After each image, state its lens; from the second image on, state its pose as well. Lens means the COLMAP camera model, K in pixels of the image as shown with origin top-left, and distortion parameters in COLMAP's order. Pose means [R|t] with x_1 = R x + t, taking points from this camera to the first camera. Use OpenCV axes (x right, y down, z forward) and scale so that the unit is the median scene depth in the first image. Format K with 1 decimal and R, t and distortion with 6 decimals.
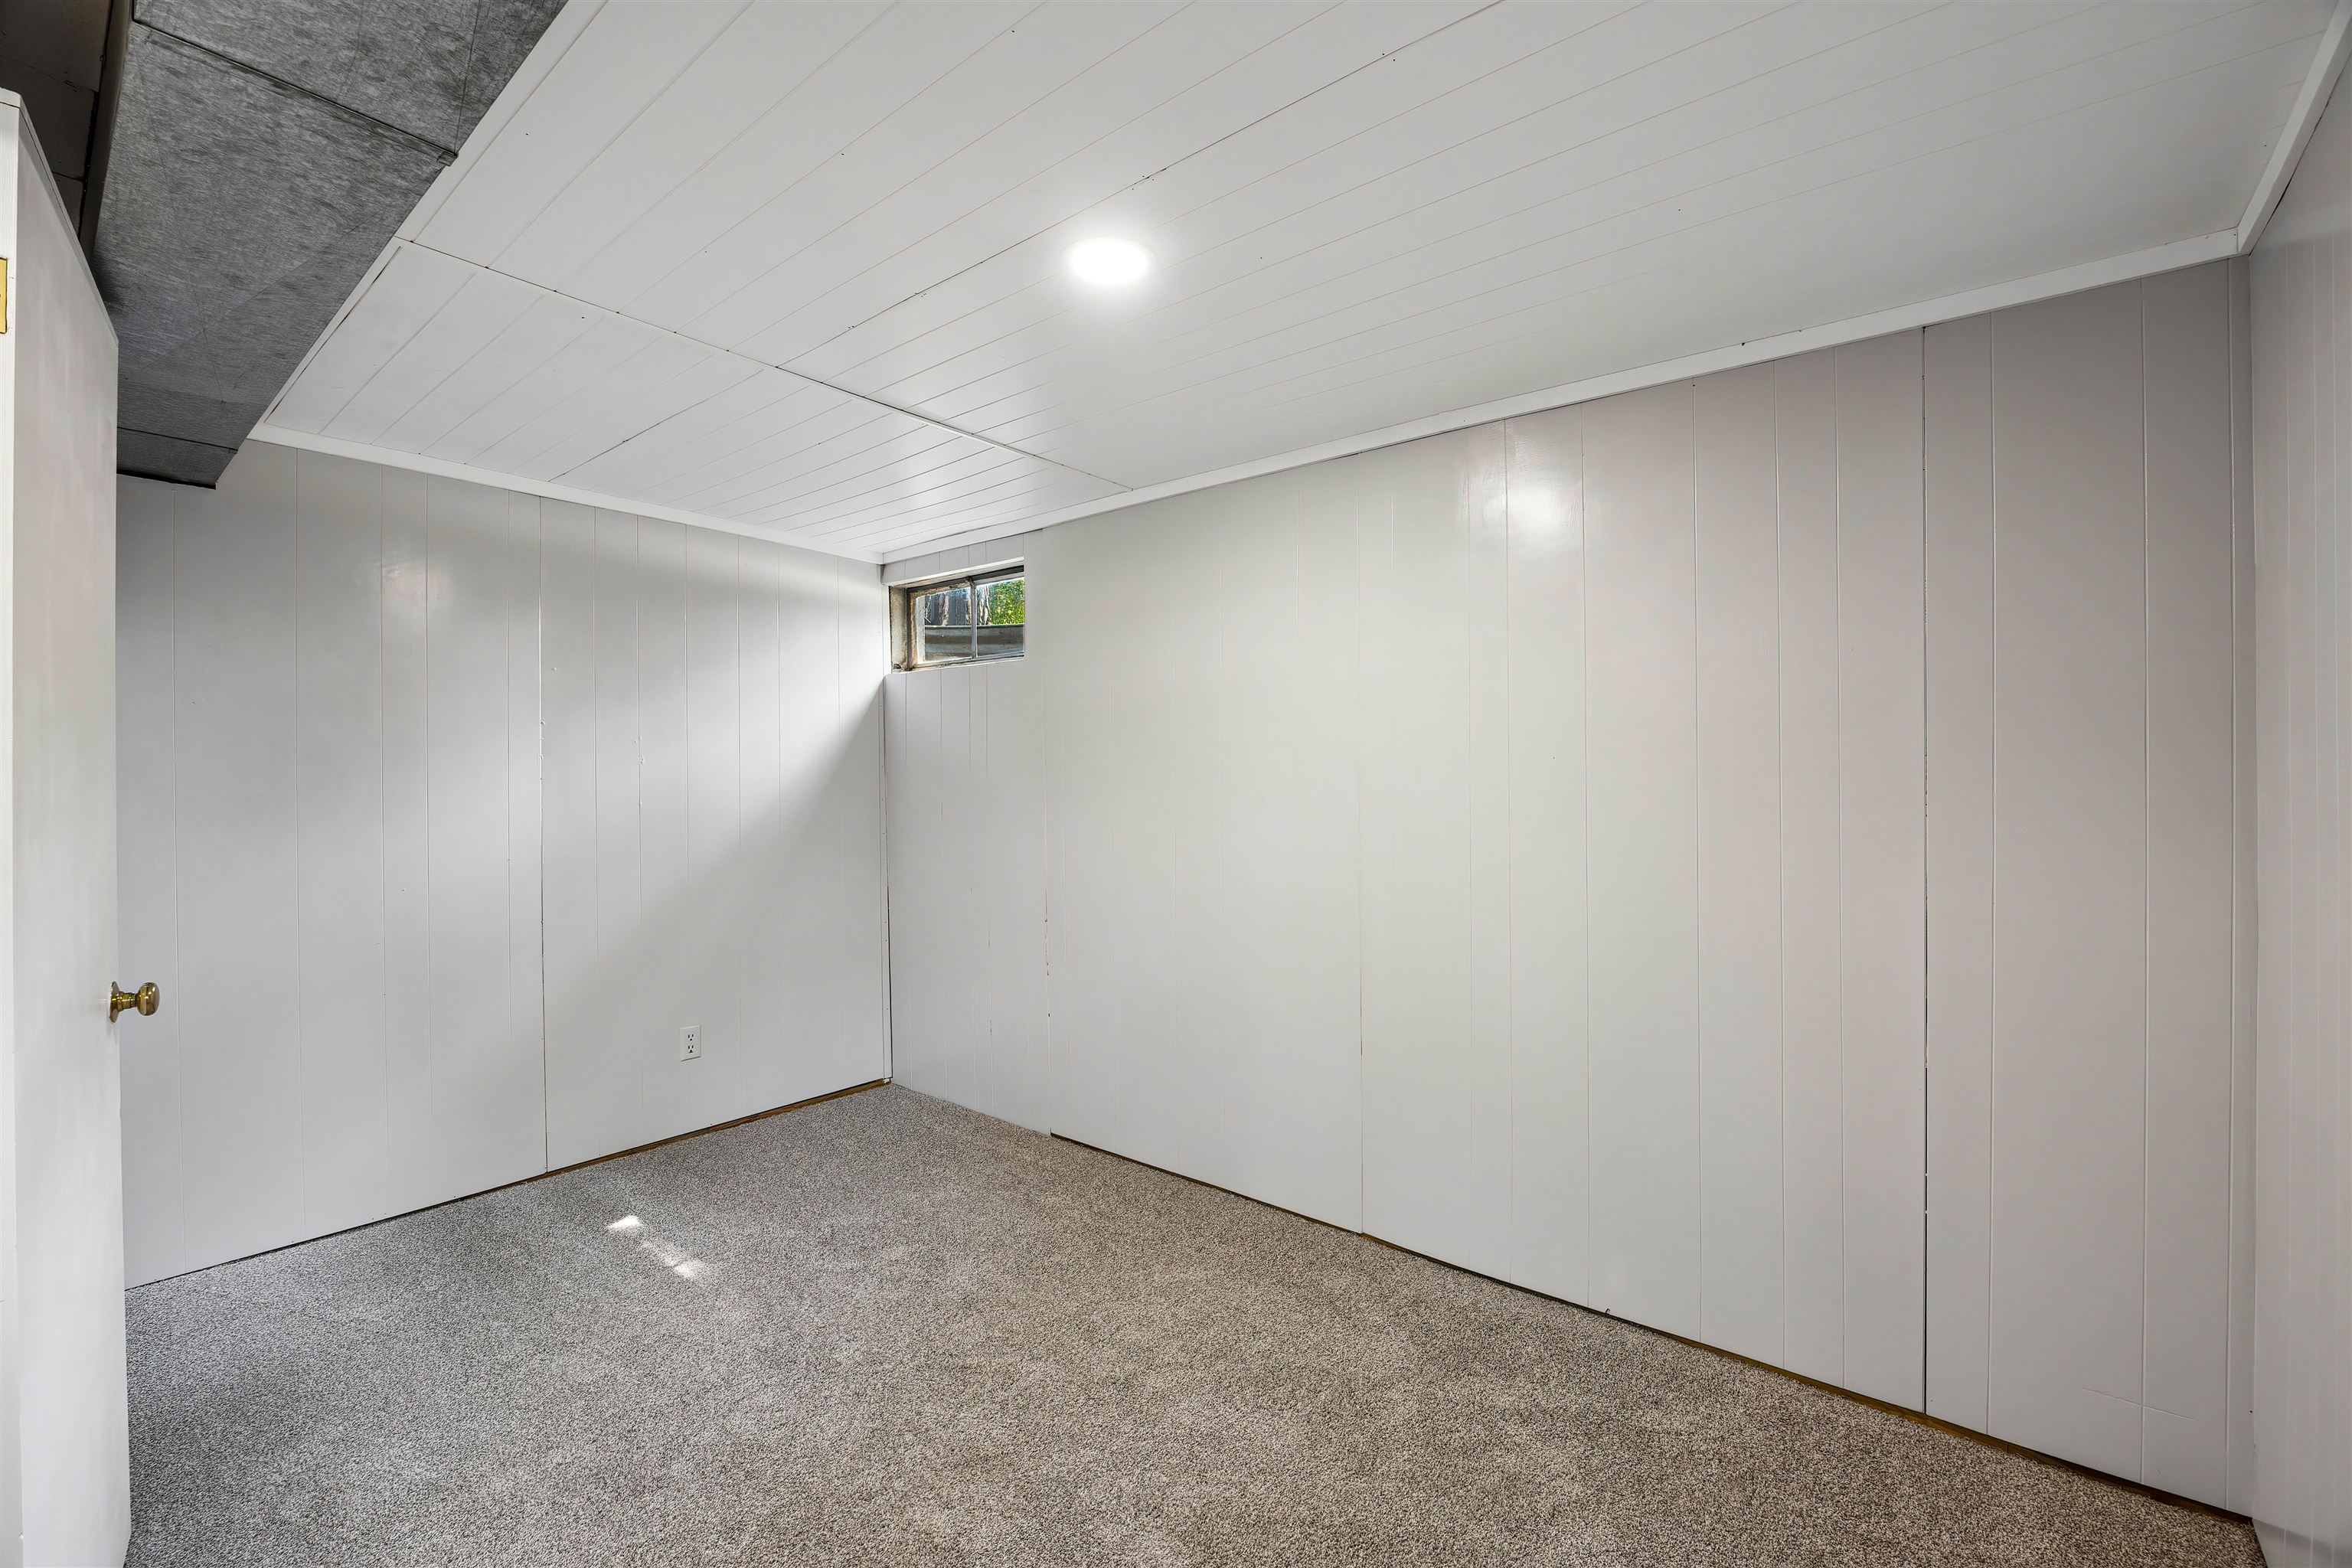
lens RADIAL K [[977.5, 0, 1176.0], [0, 977.5, 784.0], [0, 0, 1]] dist [0.000533, 0.000109]
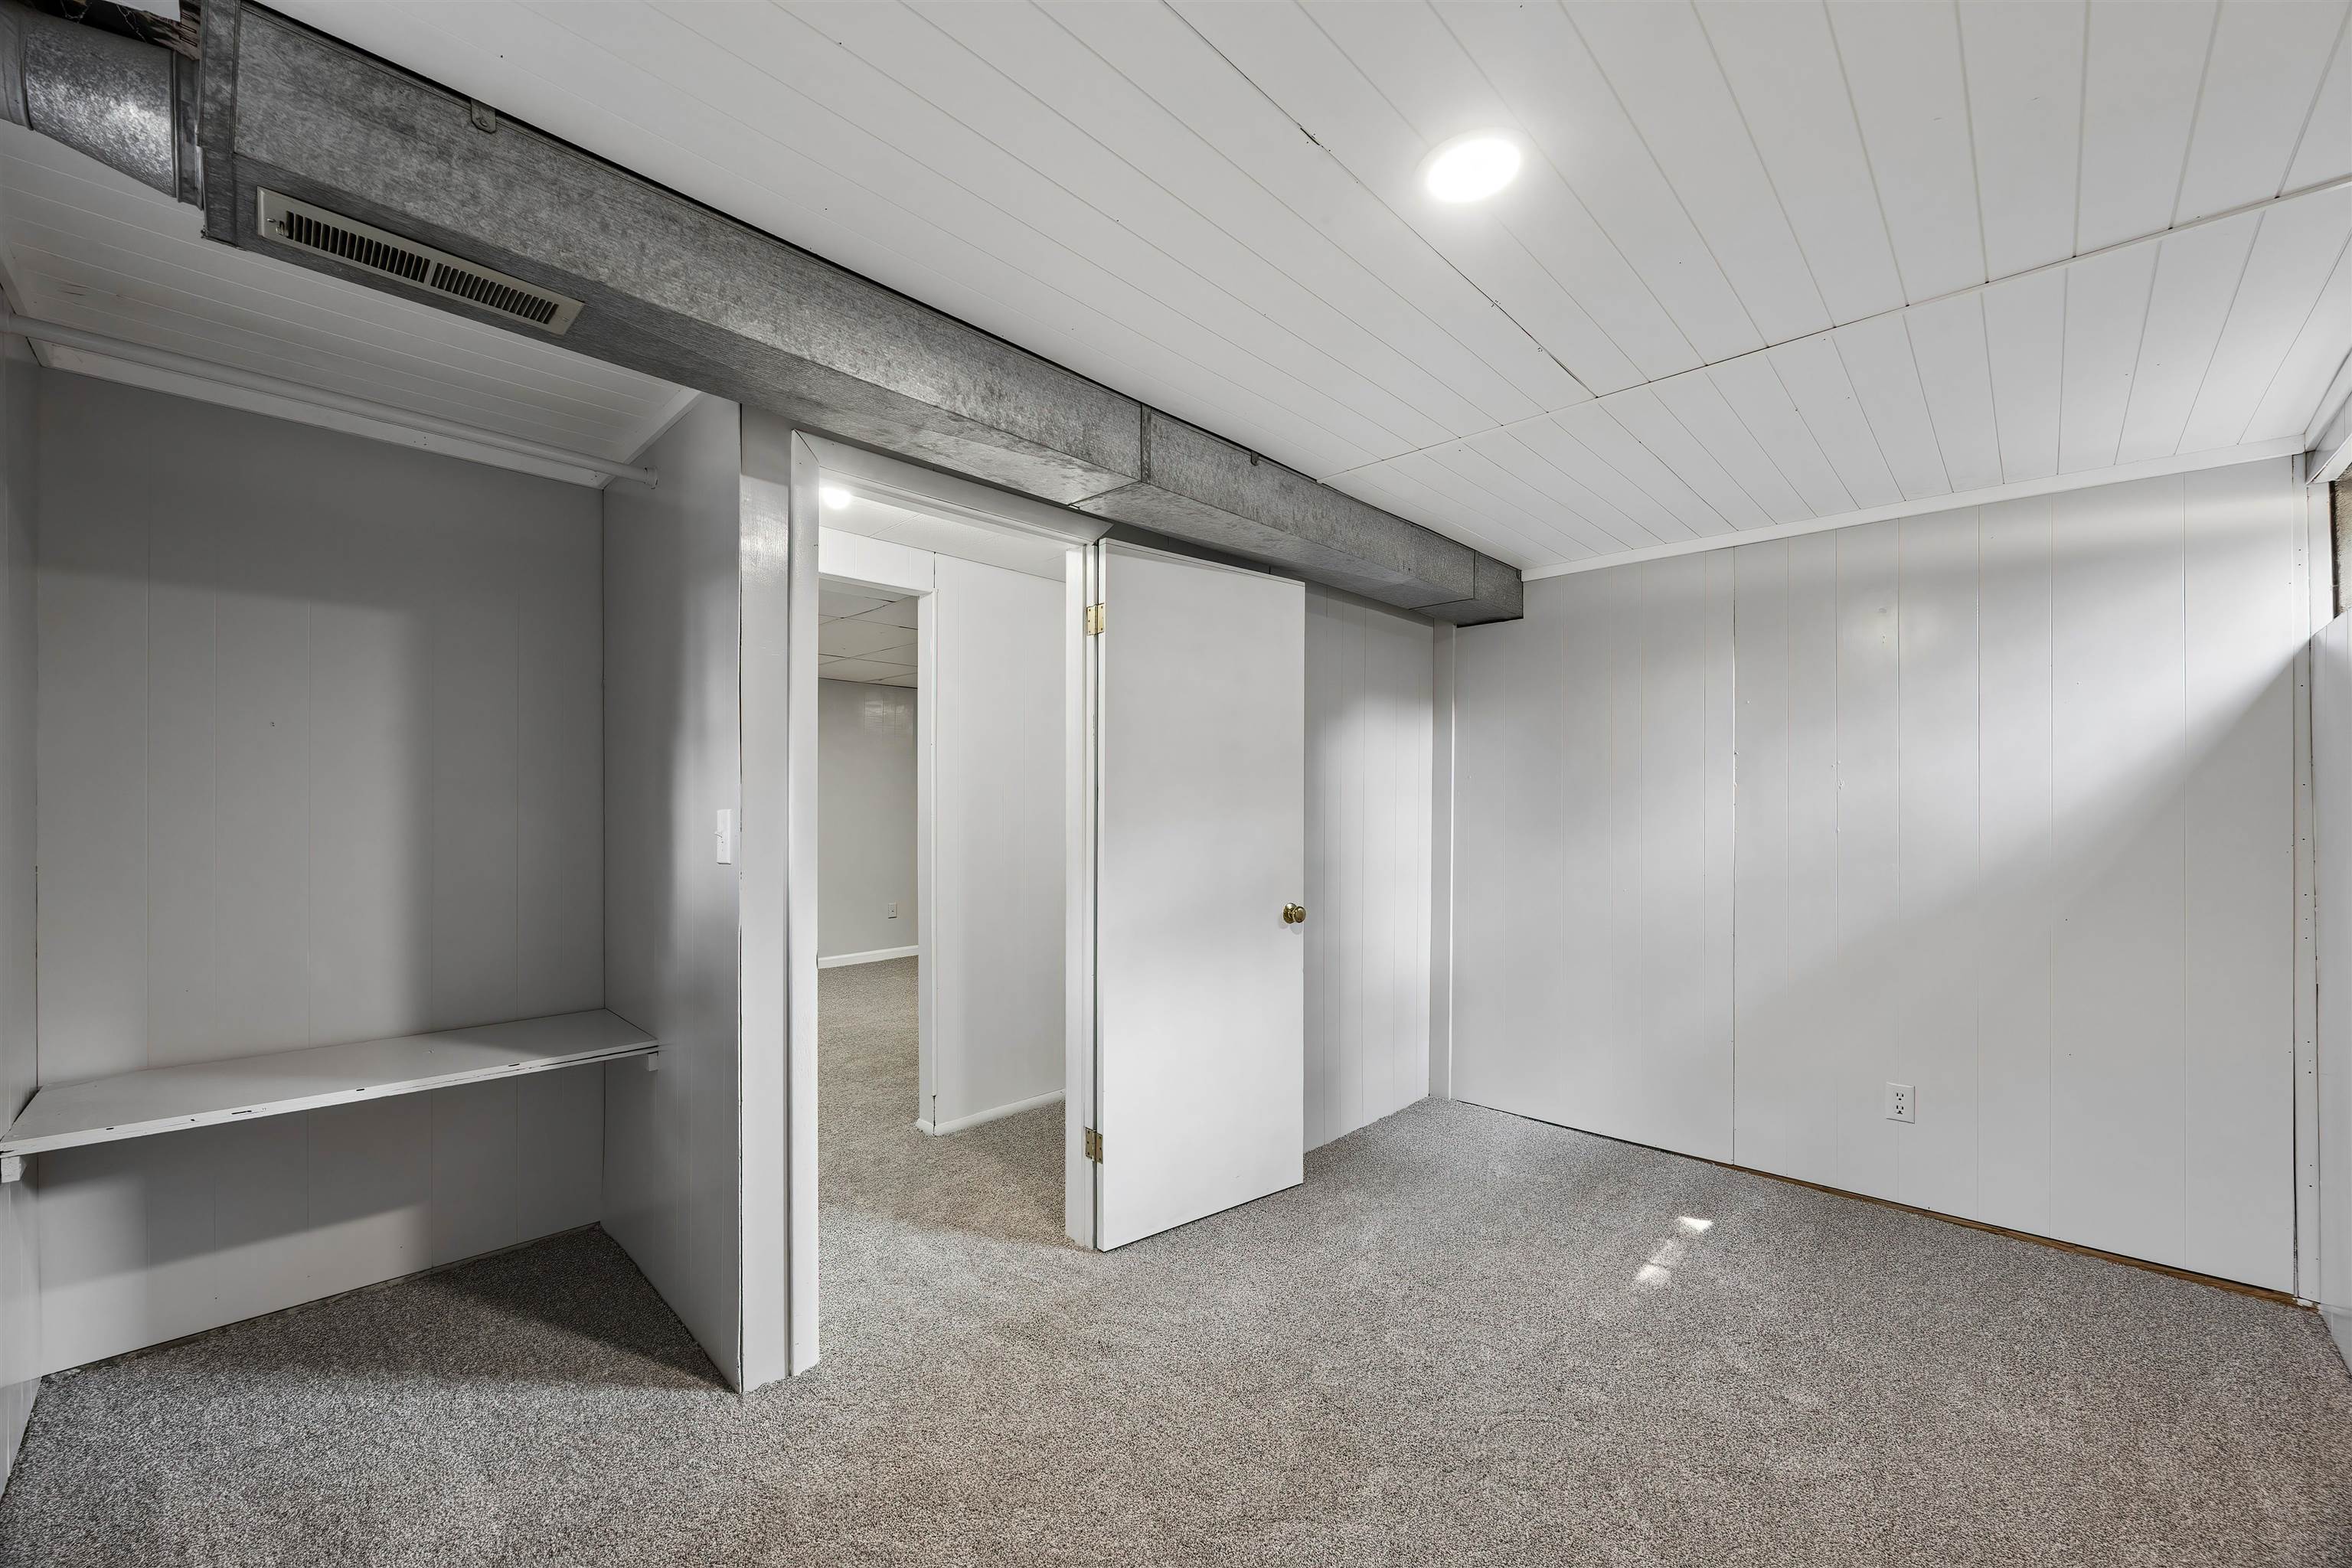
lens RADIAL K [[912.3, 0, 1173.6], [0, 912.3, 803.3], [0, 0, 1]] dist [-0.000819, -0.000205]
pose [[-0.073734, 0.002668, -0.997274, 0.418628], [-0.004529, 0.999985, 0.003010, -0.005099], [0.997268, 0.004738, -0.073721, 0.457920]]
